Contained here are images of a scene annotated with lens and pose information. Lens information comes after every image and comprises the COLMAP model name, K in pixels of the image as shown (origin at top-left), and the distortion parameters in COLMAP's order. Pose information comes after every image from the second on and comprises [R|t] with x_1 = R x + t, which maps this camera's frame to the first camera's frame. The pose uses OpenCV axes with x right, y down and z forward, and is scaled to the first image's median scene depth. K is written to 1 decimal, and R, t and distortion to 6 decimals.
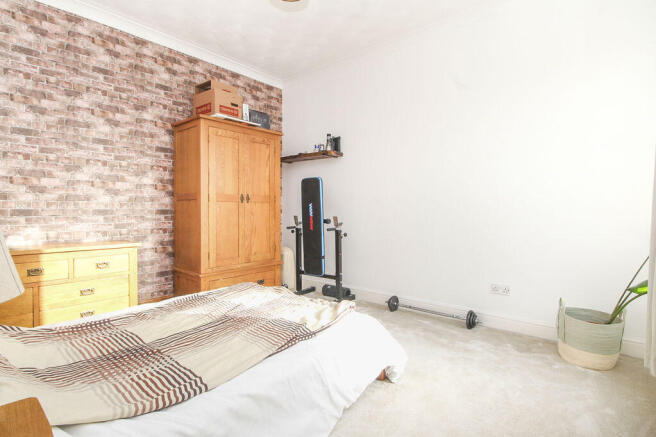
lens RADIAL K [[307.1, 0, 342.2], [0, 307.1, 211.3], [0, 0, 1]] dist [0.000402, -0.019003]
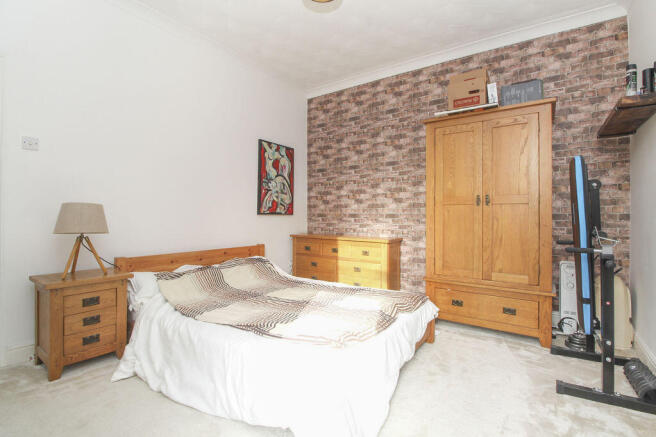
lens RADIAL K [[307.1, 0, 342.2], [0, 307.1, 211.3], [0, 0, 1]] dist [0.000402, -0.019003]
pose [[0.112536, -0.009033, -0.993607, 0.502257], [-0.004940, 0.999941, -0.009651, -0.002905], [0.993635, 0.005995, 0.112485, 0.591778]]
